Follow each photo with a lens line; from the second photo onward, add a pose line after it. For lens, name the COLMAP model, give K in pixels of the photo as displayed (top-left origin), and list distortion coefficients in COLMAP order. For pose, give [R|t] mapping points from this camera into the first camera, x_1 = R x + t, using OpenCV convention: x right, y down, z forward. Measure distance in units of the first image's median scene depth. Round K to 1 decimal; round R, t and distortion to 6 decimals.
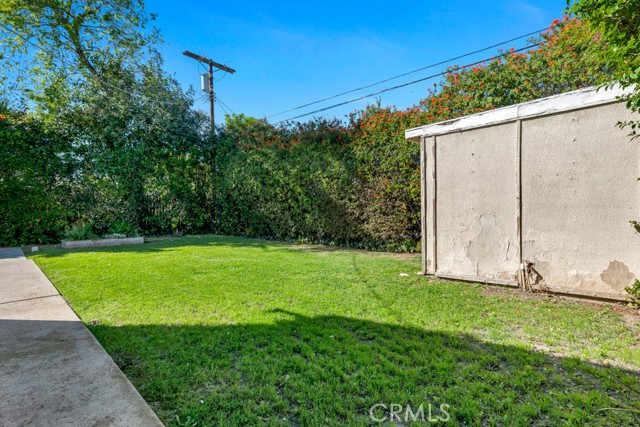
lens RADIAL K [[289.6, 0, 320.0], [0, 289.6, 213.5], [0, 0, 1]] dist [0.002349, -0.000253]
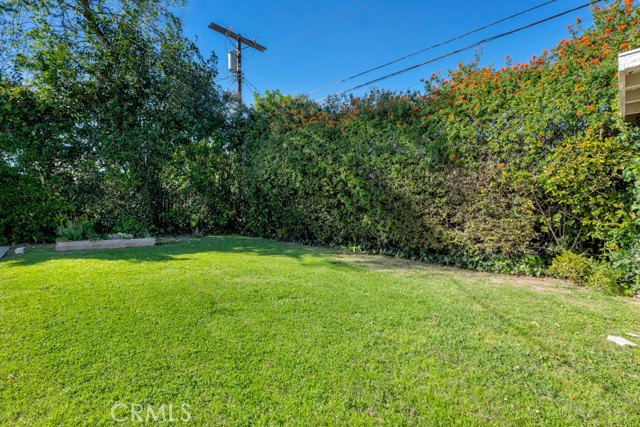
lens RADIAL K [[289.6, 0, 320.0], [0, 289.6, 213.5], [0, 0, 1]] dist [0.002349, -0.000253]
pose [[0.997201, 0.021117, -0.071717, -0.096654], [-0.020924, 0.999775, 0.003435, 0.001356], [0.071774, -0.001925, 0.997419, 0.233236]]
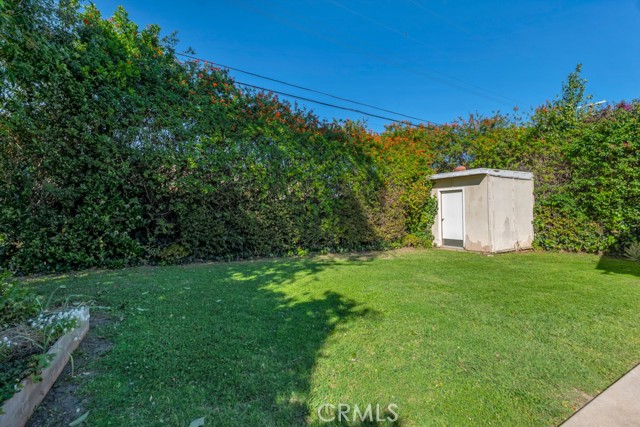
lens RADIAL K [[306.6, 0, 320.0], [0, 306.6, 213.5], [0, 0, 1]] dist [0.026500, -0.000193]
pose [[0.295845, 0.010122, 0.955182, -0.863708], [0.000239, 0.999943, -0.010670, -0.004737], [-0.955236, 0.003385, 0.295825, 0.698039]]
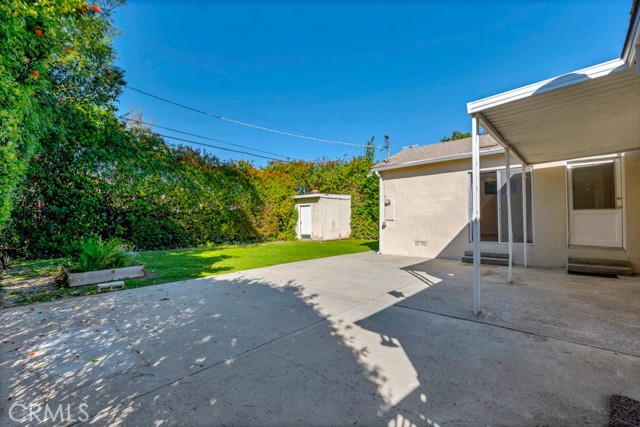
lens RADIAL K [[289.6, 0, 320.0], [0, 289.6, 213.5], [0, 0, 1]] dist [0.002349, -0.000253]
pose [[-0.002192, 0.029258, 0.999569, -1.372153], [0.017332, 0.999423, -0.029216, 0.001137], [-0.999847, 0.017261, -0.002698, 0.503118]]
